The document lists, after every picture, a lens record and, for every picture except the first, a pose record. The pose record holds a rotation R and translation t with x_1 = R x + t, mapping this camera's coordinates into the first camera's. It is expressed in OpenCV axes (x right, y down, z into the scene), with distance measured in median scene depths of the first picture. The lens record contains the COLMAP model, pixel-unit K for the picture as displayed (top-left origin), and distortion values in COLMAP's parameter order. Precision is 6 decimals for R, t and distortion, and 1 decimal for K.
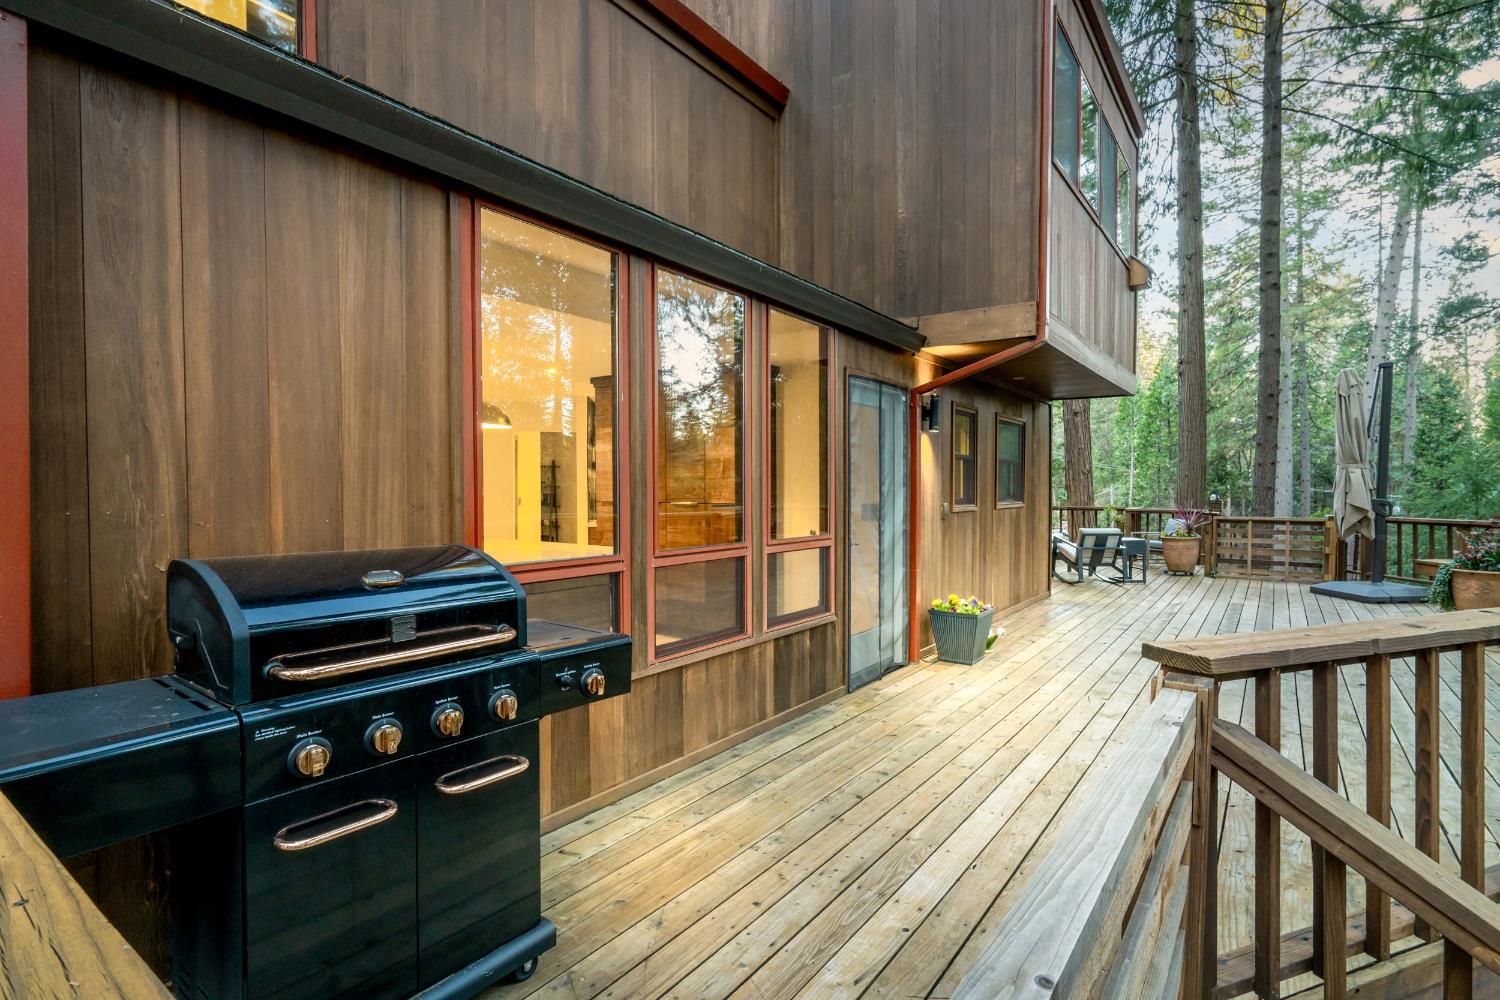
lens RADIAL K [[728.9, 0, 790.1], [0, 728.9, 497.6], [0, 0, 1]] dist [-0.000844, -0.000321]
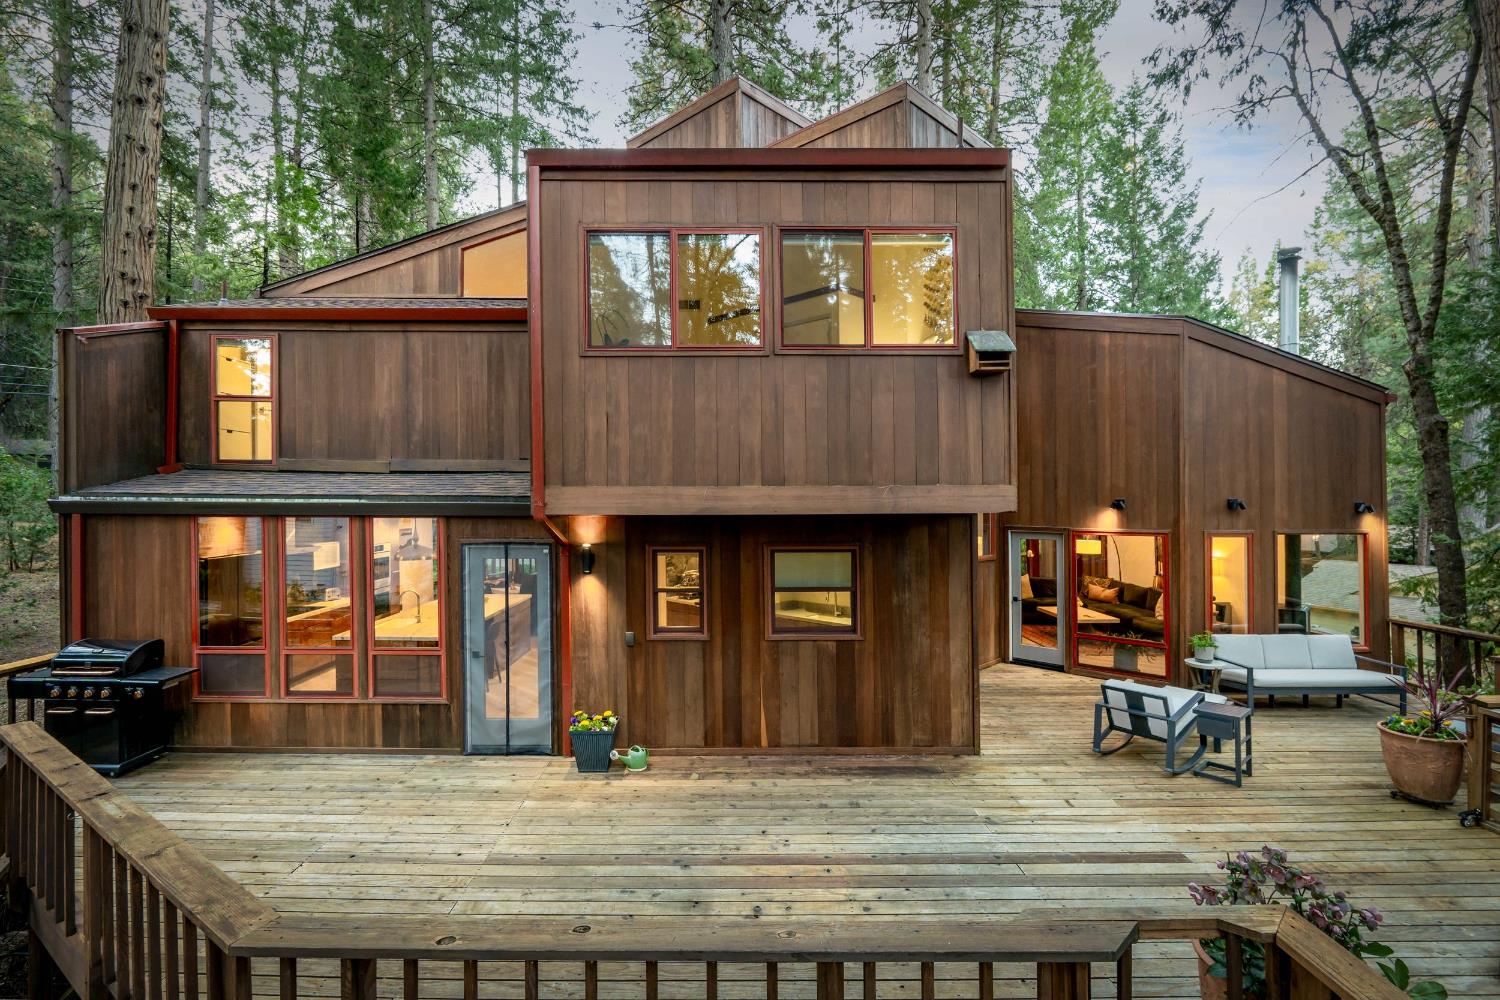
lens RADIAL K [[695.1, 0, 728.7], [0, 695.1, 500.6], [0, 0, 1]] dist [-0.001592, -0.000249]
pose [[0.559749, 0.006966, -0.828633, 1.688013], [-0.018274, 0.999825, -0.003939, -0.282699], [0.828461, 0.017347, 0.559778, 0.679217]]
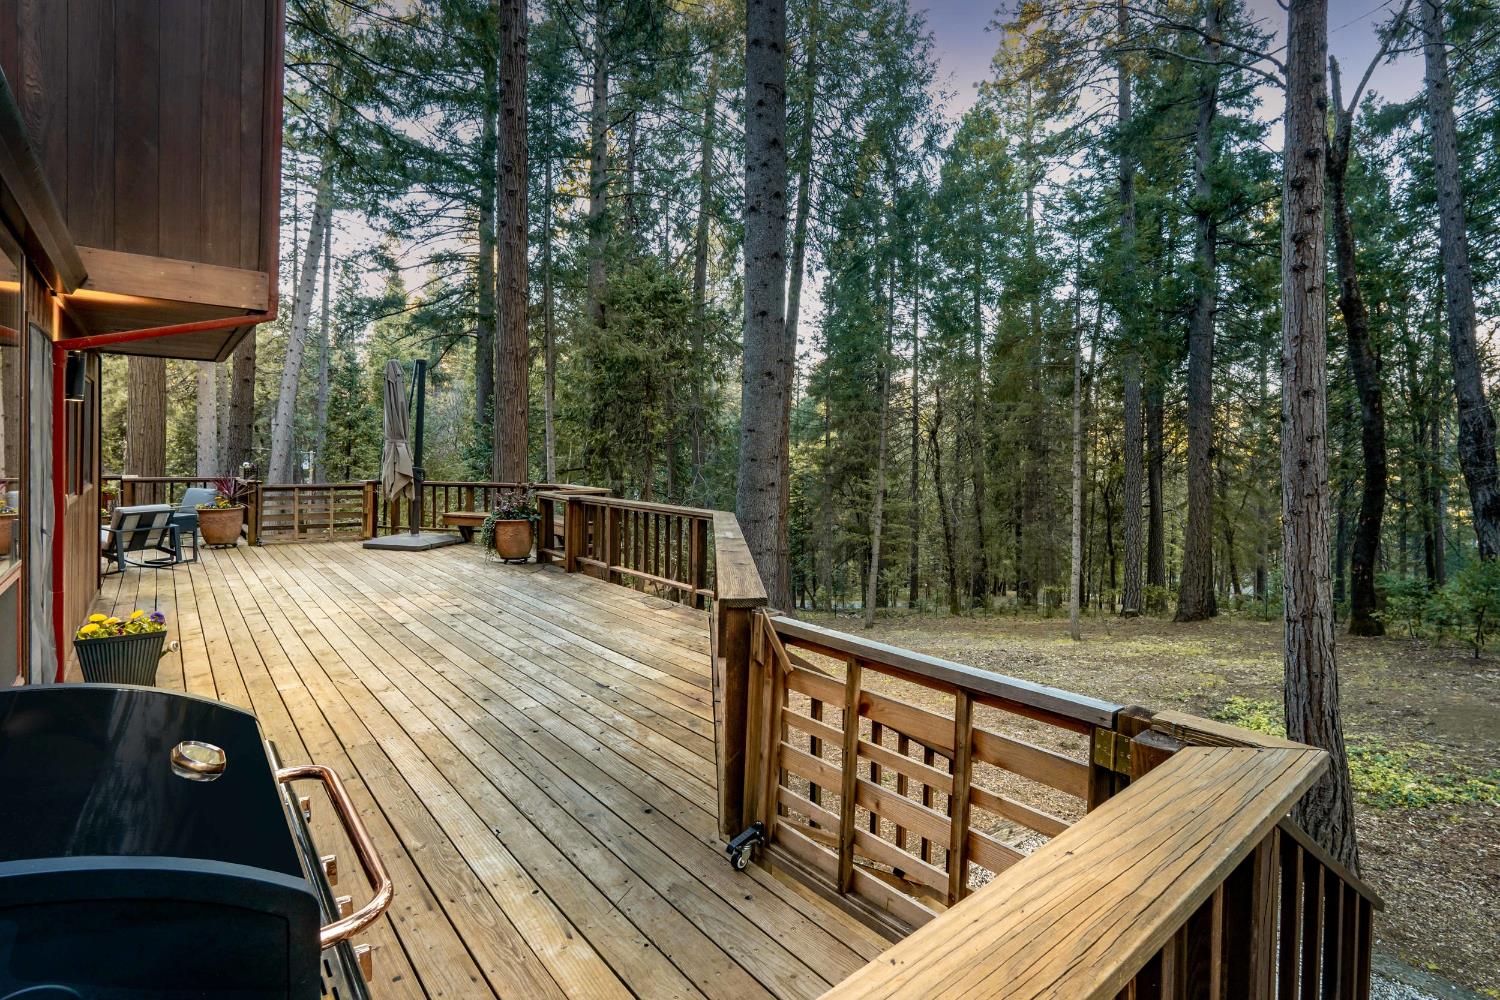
lens RADIAL K [[717.5, 0, 750.9], [0, 717.5, 483.0], [0, 0, 1]] dist [-0.001562, -0.000148]
pose [[0.284368, -0.044916, 0.957663, -0.396388], [0.000345, 0.998907, 0.046748, -0.053465], [-0.958715, -0.012964, 0.284072, 0.175881]]
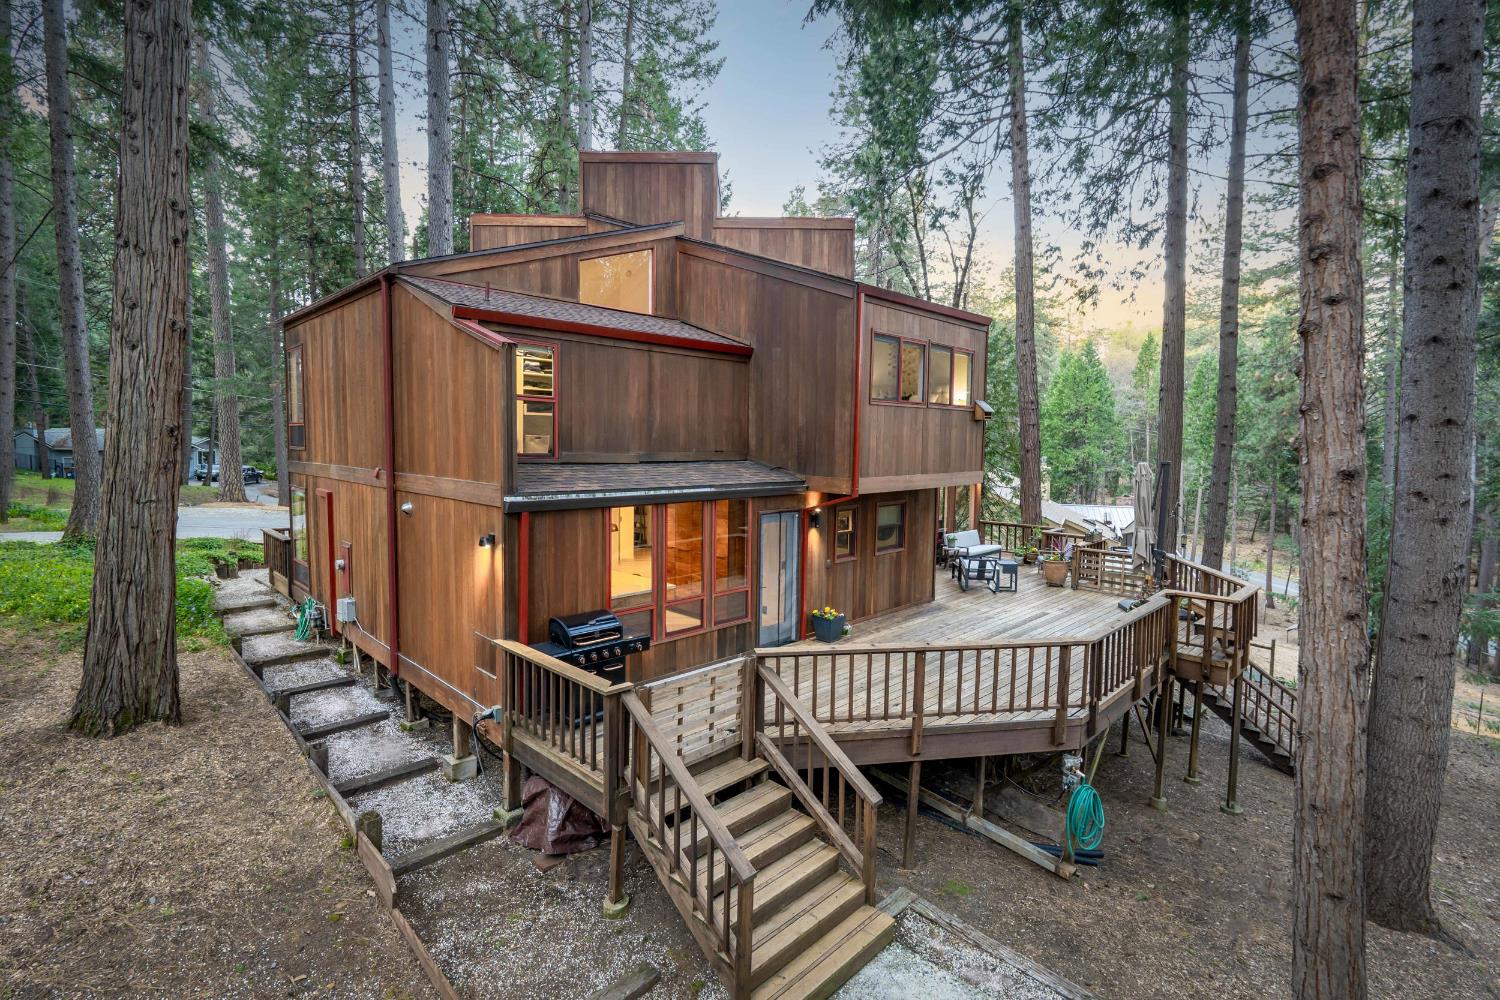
lens RADIAL K [[717.5, 0, 750.9], [0, 717.5, 483.0], [0, 0, 1]] dist [-0.001562, -0.000148]
pose [[0.984479, 0.025962, -0.173570, 0.469904], [-0.018315, 0.998796, 0.045512, -0.394802], [0.174542, -0.041626, 0.983769, -1.285967]]
